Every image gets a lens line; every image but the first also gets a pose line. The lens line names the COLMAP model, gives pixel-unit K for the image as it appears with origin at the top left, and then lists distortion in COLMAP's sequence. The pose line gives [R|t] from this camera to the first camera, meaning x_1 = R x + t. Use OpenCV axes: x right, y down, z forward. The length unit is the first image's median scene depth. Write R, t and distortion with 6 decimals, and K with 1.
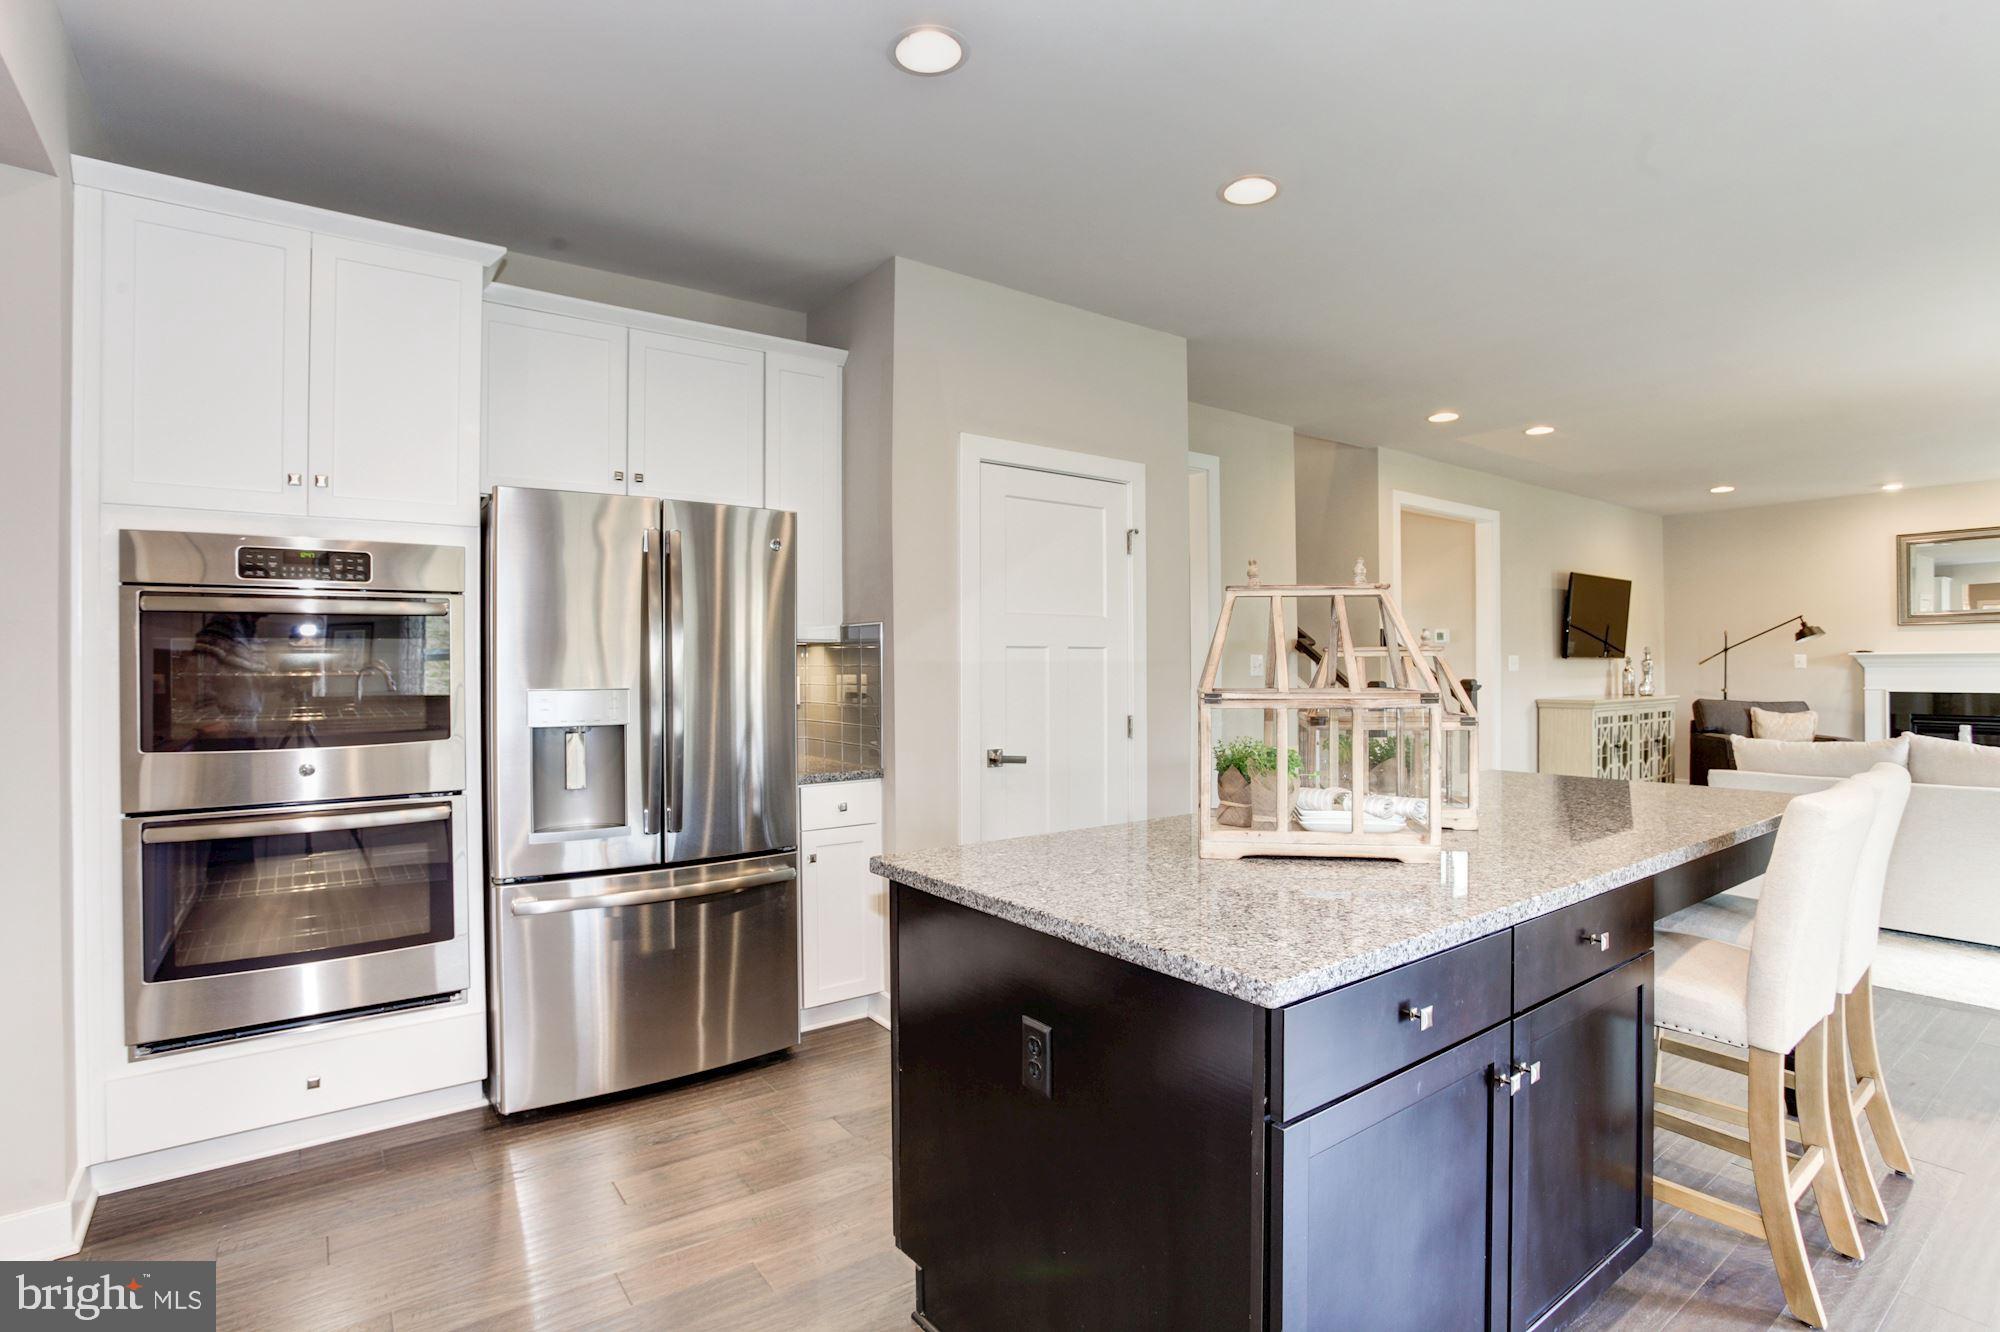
lens RADIAL K [[975.0, 0, 1008.4], [0, 975.0, 667.9], [0, 0, 1]] dist [-0.044942, 0.001847]
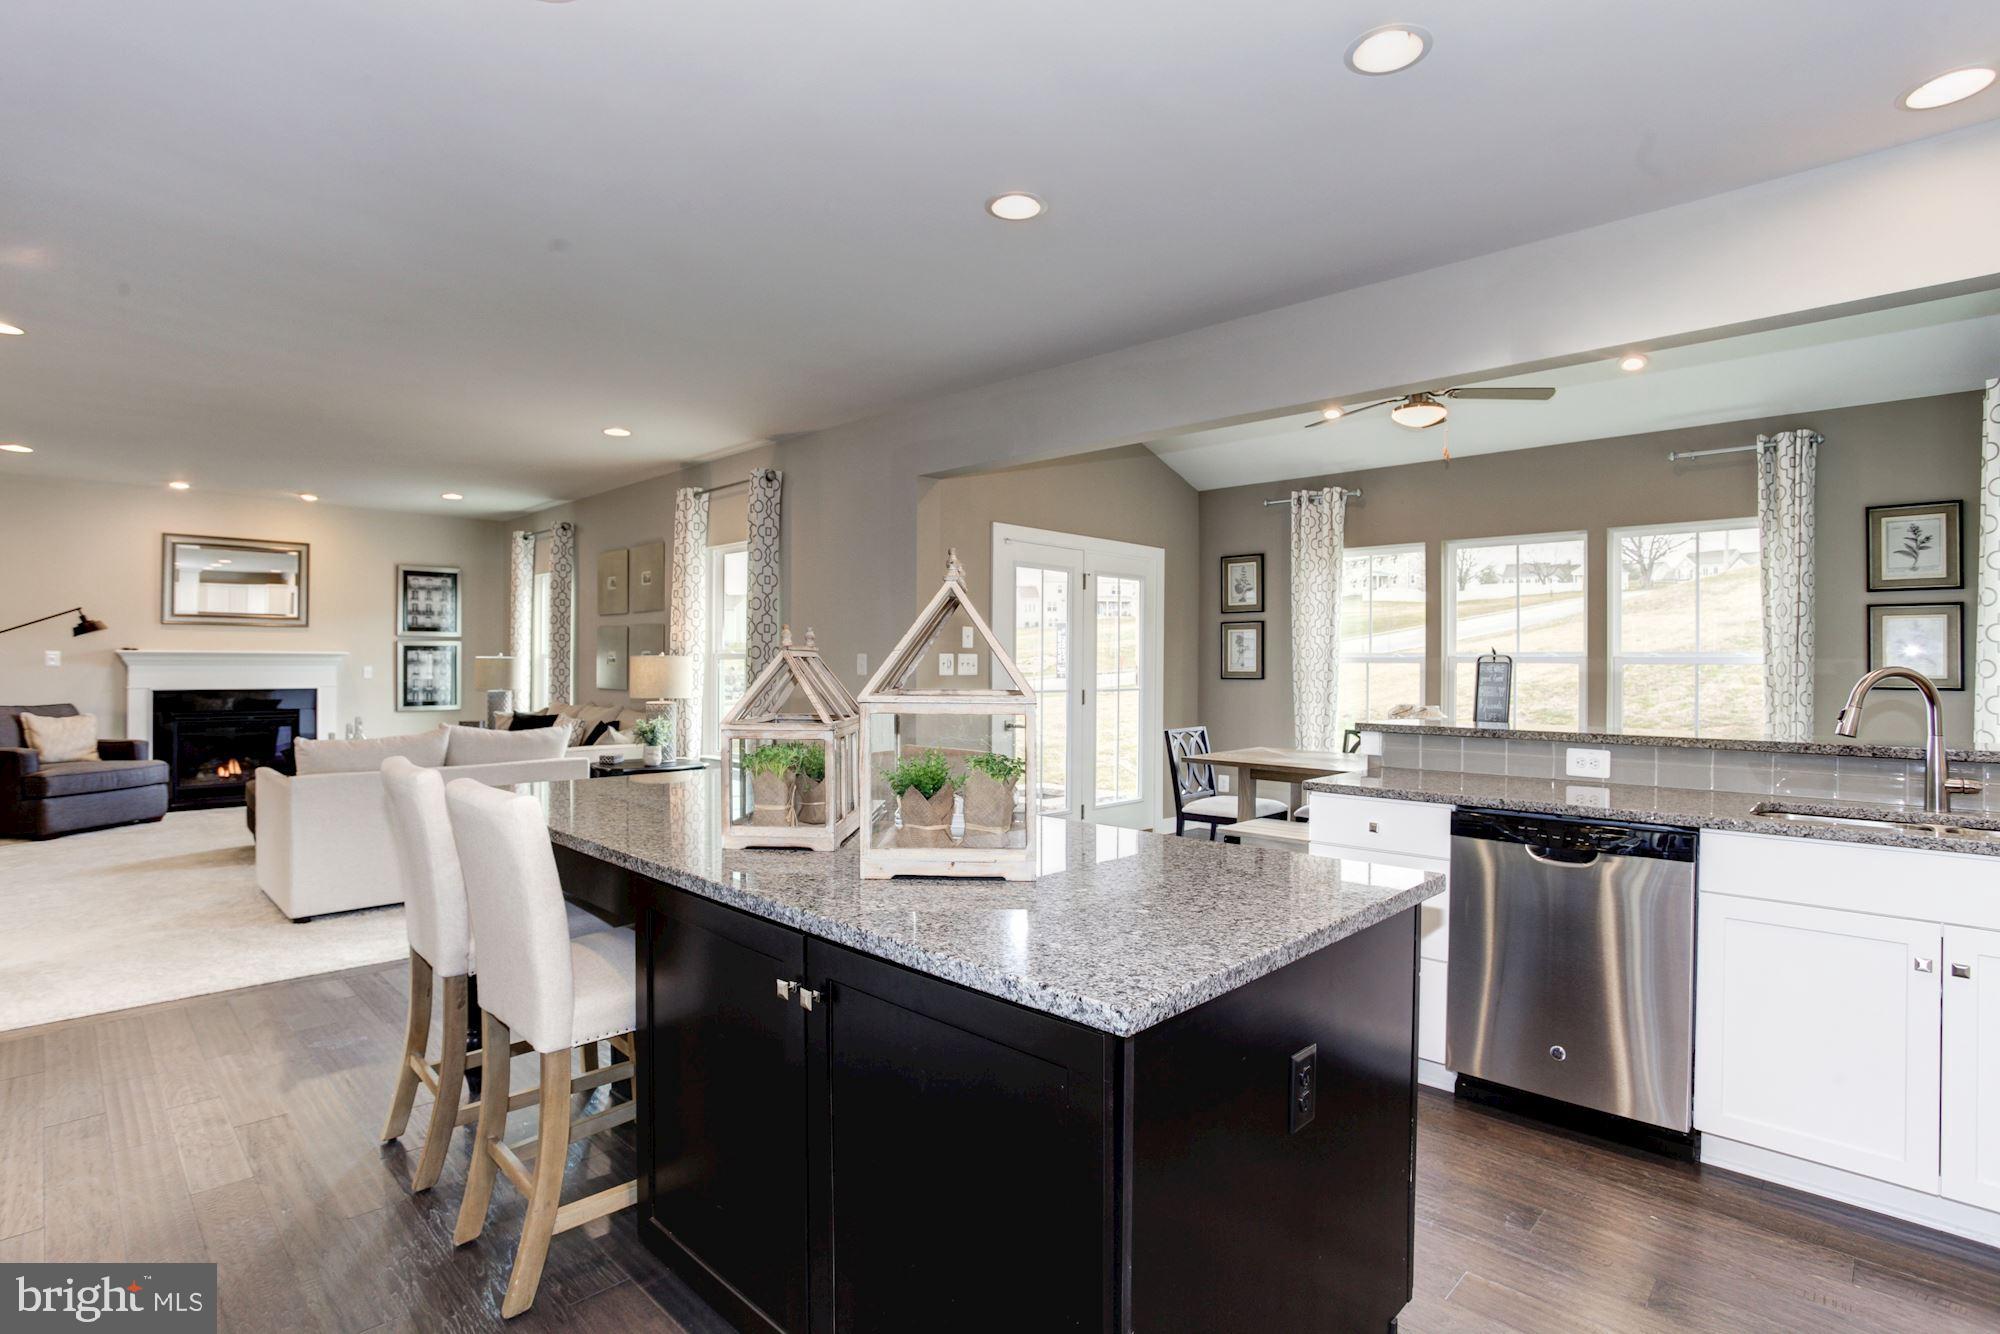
lens RADIAL K [[975.0, 0, 989.6], [0, 975.0, 660.7], [0, 0, 1]] dist [-0.044942, 0.001847]
pose [[-0.182393, 0.008376, 0.983190, -0.196773], [-0.006902, 0.999928, -0.009799, -0.002796], [-0.983201, -0.008574, -0.182322, 0.334063]]
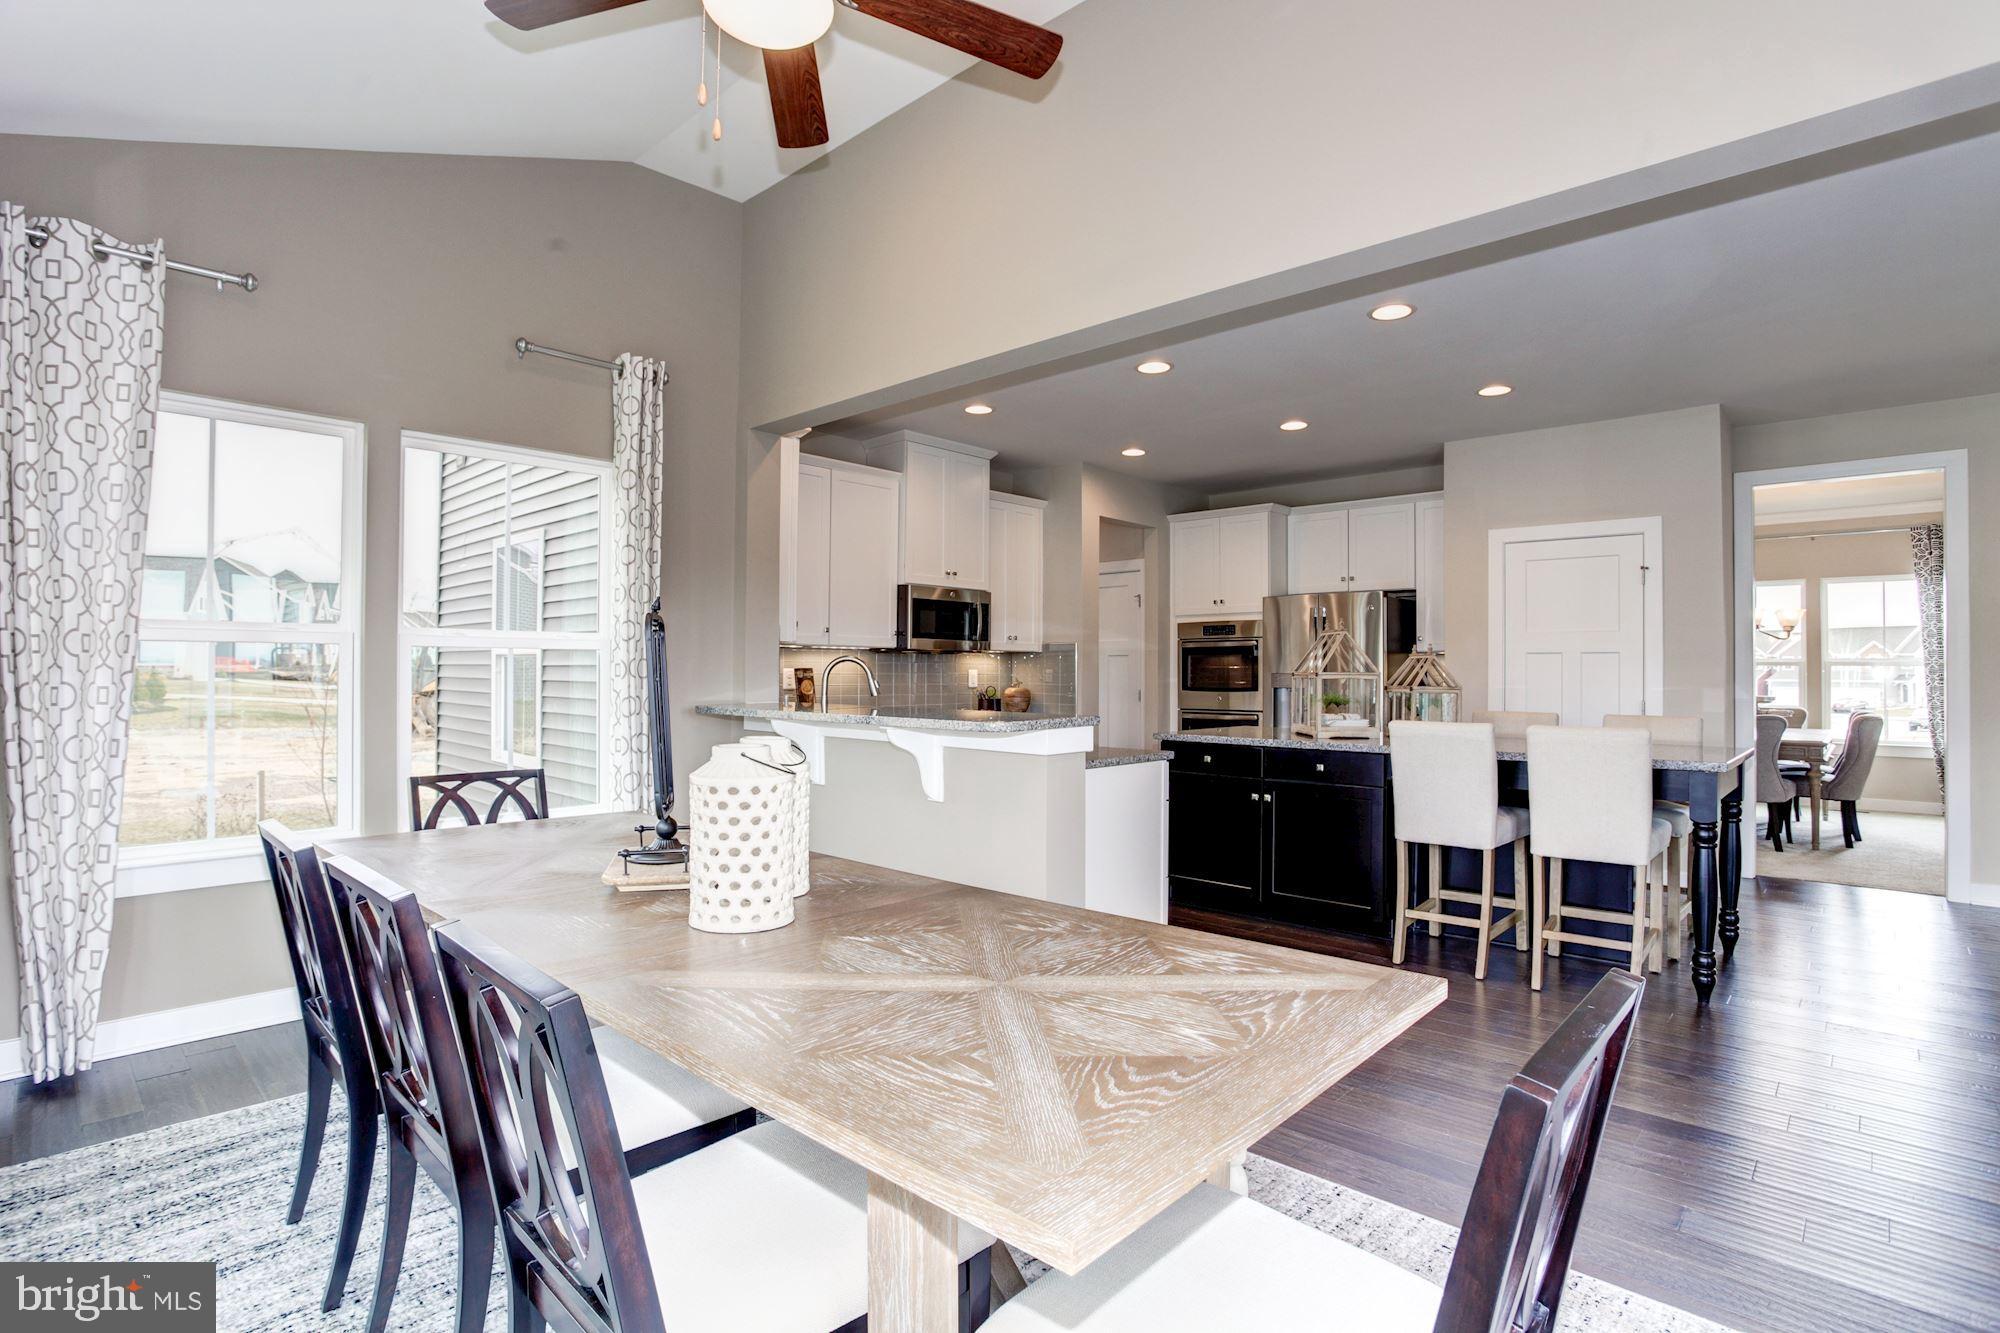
lens RADIAL K [[975.0, 0, 1008.6], [0, 975.0, 670.5], [0, 0, 1]] dist [-0.044942, 0.001847]
pose [[0.212086, 0.006525, -0.977229, 0.746924], [-0.001024, 0.999979, 0.006454, -0.001499], [0.977251, -0.000368, 0.212088, -0.101894]]
